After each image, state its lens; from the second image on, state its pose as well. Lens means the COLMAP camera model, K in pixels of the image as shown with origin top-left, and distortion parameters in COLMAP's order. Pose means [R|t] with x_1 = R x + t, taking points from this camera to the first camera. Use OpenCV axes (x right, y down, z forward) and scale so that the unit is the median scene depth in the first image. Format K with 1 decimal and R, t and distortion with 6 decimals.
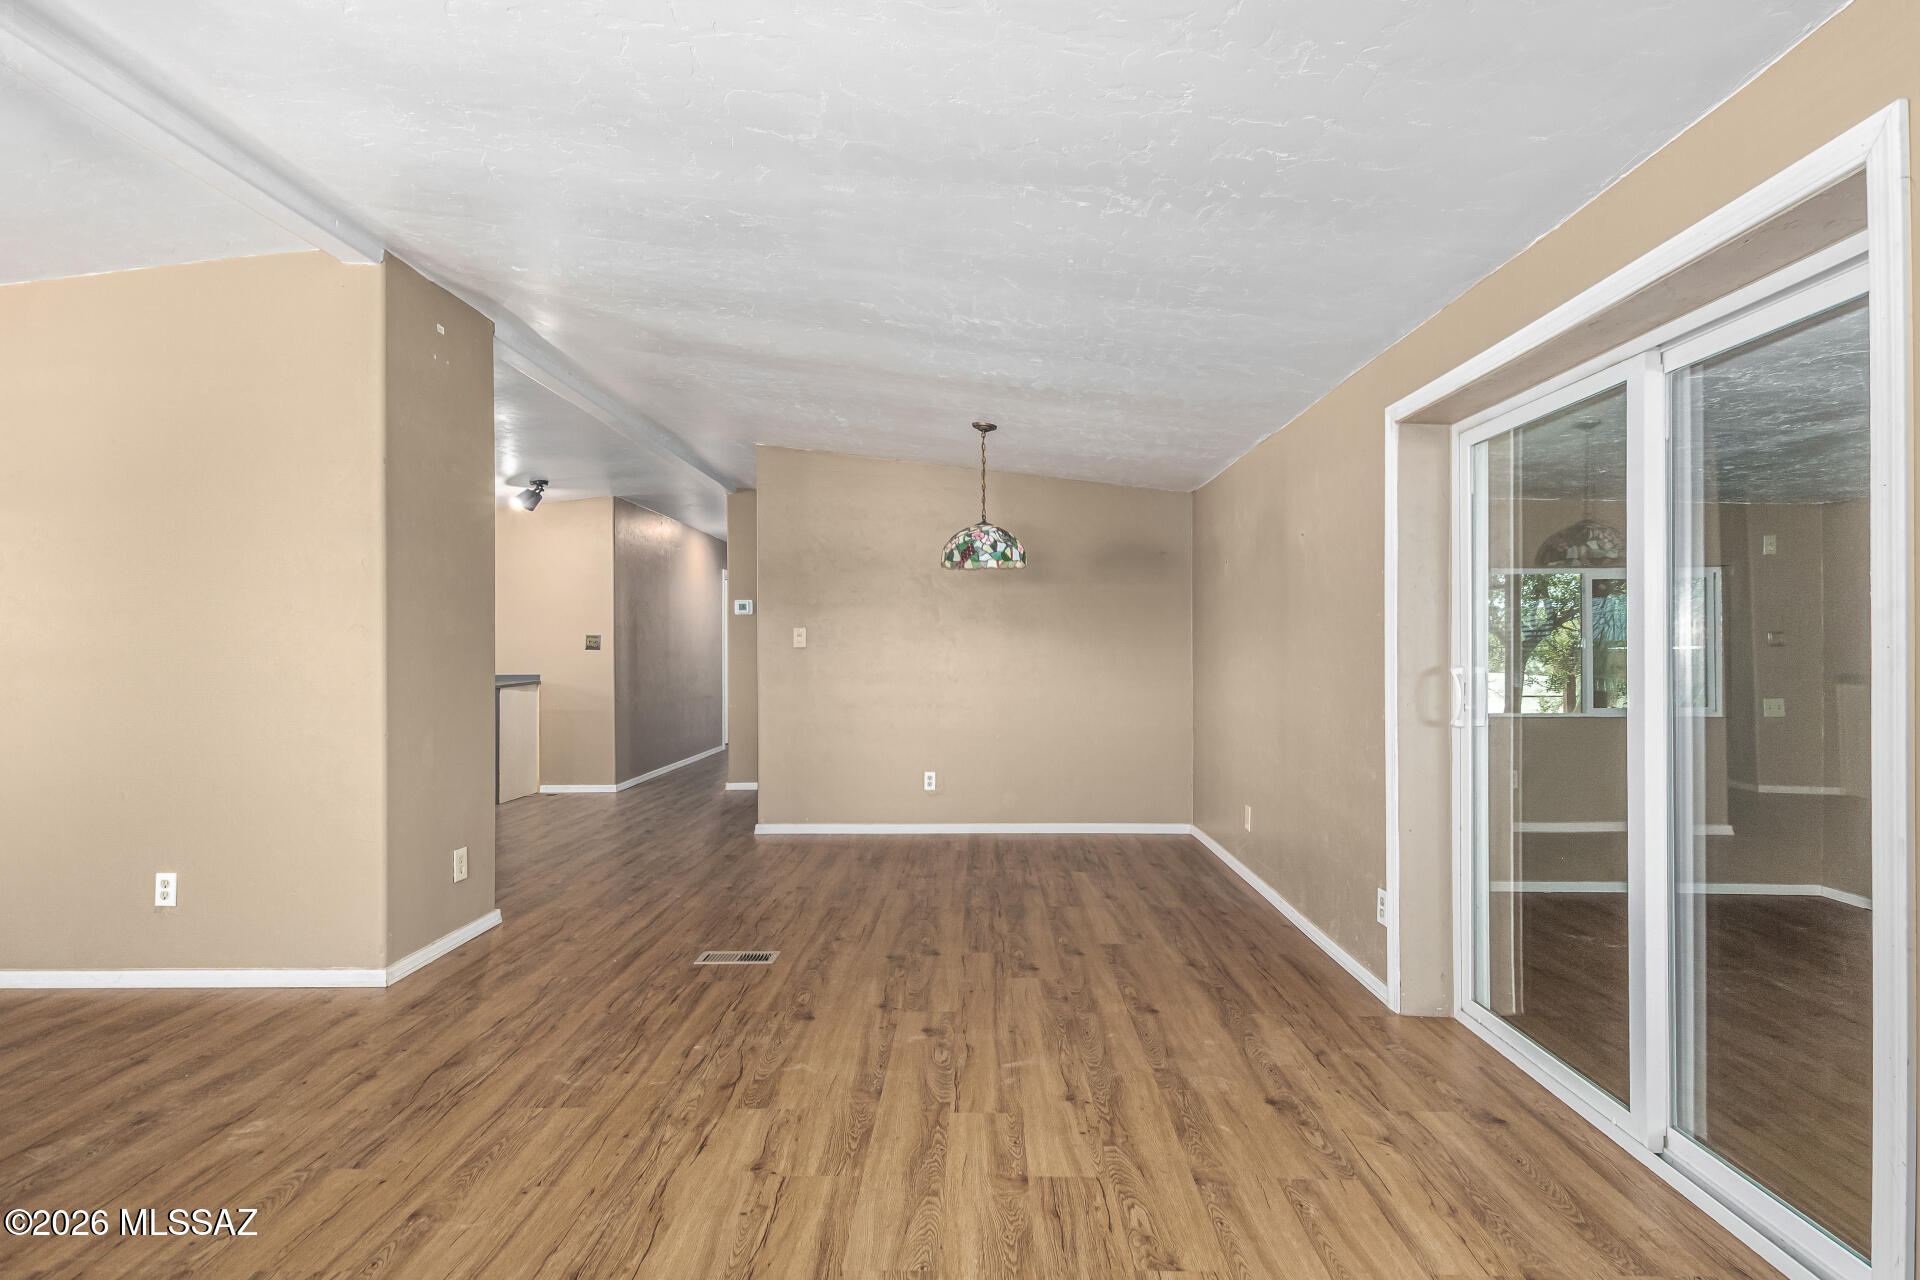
lens RADIAL K [[902.4, 0, 976.1], [0, 902.4, 646.7], [0, 0, 1]] dist [0.014465, -0.008630]
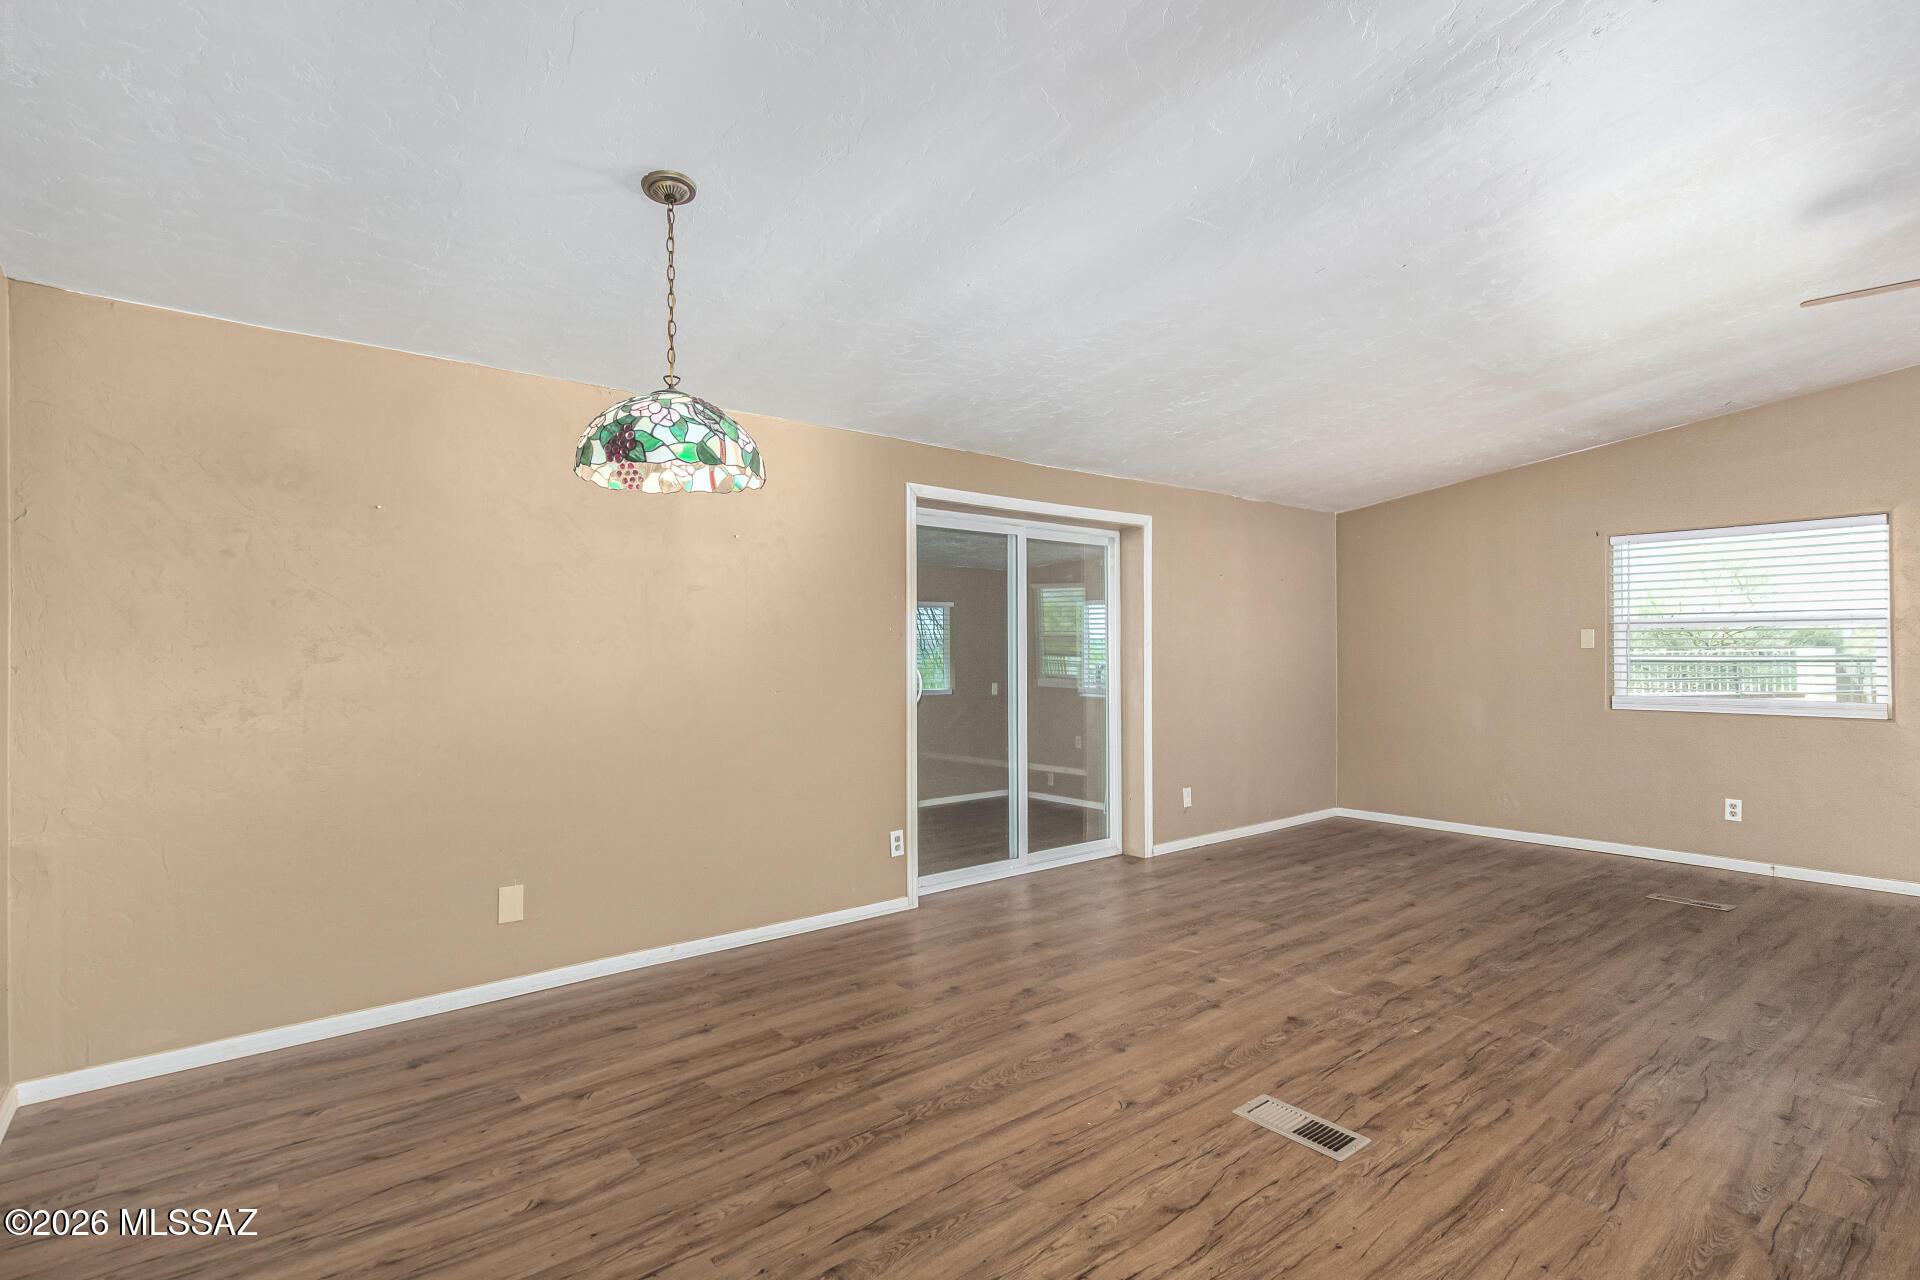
lens RADIAL K [[902.4, 0, 976.1], [0, 902.4, 646.7], [0, 0, 1]] dist [0.014465, -0.008630]
pose [[-0.622695, 0.012248, 0.782369, -0.751111], [0.005200, 0.999920, -0.011515, 0.005296], [-0.782447, -0.003102, -0.622709, 1.884945]]
